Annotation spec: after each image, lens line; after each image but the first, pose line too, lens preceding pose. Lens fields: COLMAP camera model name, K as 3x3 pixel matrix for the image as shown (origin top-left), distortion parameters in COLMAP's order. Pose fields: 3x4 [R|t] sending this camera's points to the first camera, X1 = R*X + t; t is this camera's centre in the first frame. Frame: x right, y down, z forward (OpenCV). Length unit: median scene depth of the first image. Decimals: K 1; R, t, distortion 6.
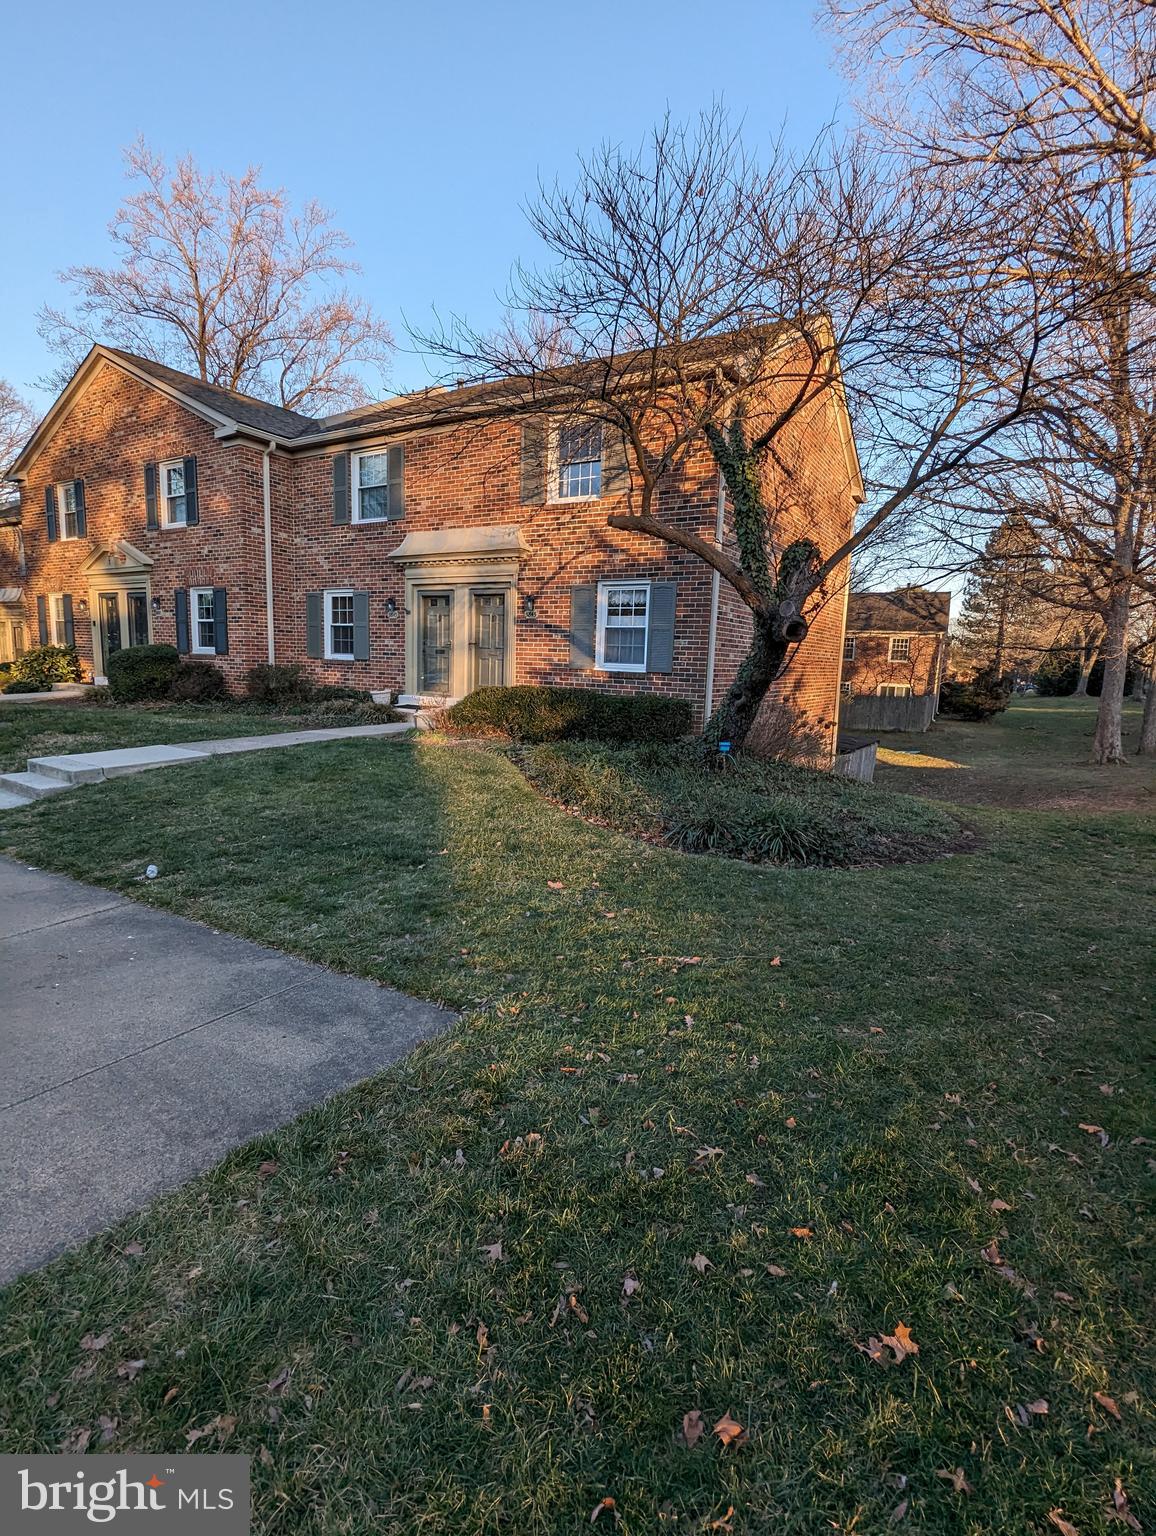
lens RADIAL K [[727.8, 0, 574.8], [0, 727.8, 770.2], [0, 0, 1]] dist [0.002757, -0.001496]
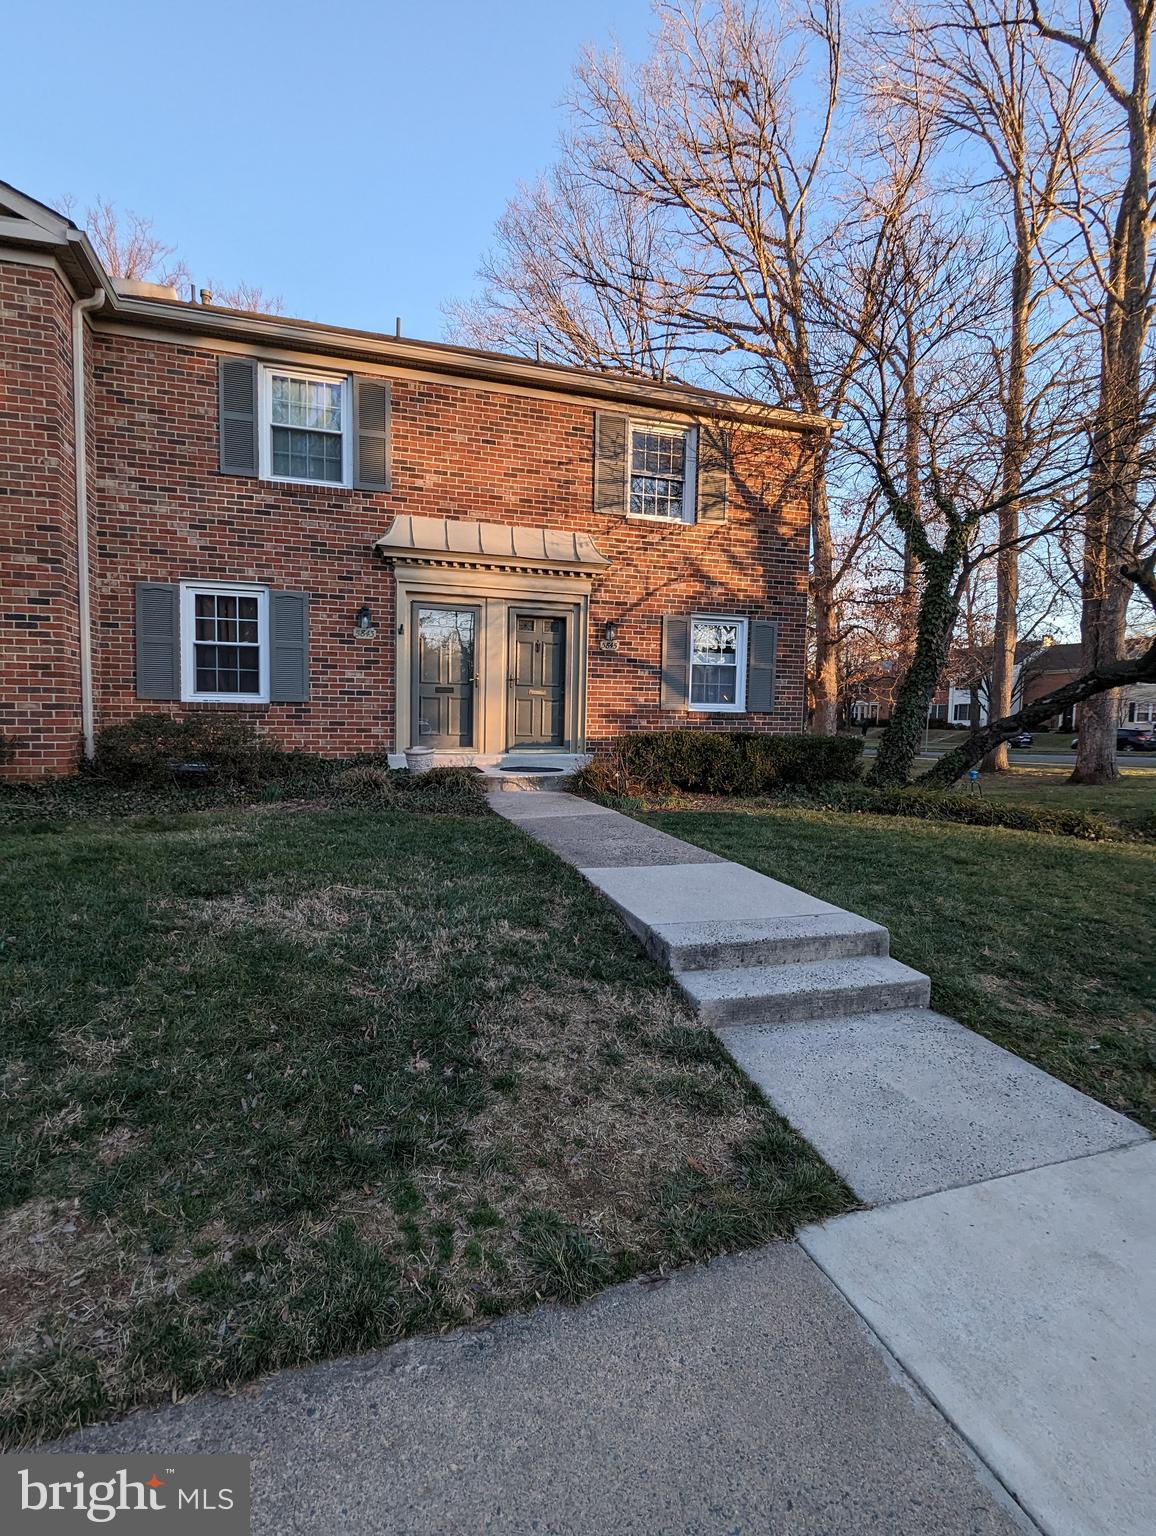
lens RADIAL K [[727.8, 0, 576.1], [0, 727.8, 759.8], [0, 0, 1]] dist [0.002757, -0.001496]
pose [[0.646360, -0.069528, 0.759858, -0.719169], [0.119824, 0.992733, -0.011091, -0.082227], [-0.753565, 0.098218, 0.649994, 0.511089]]
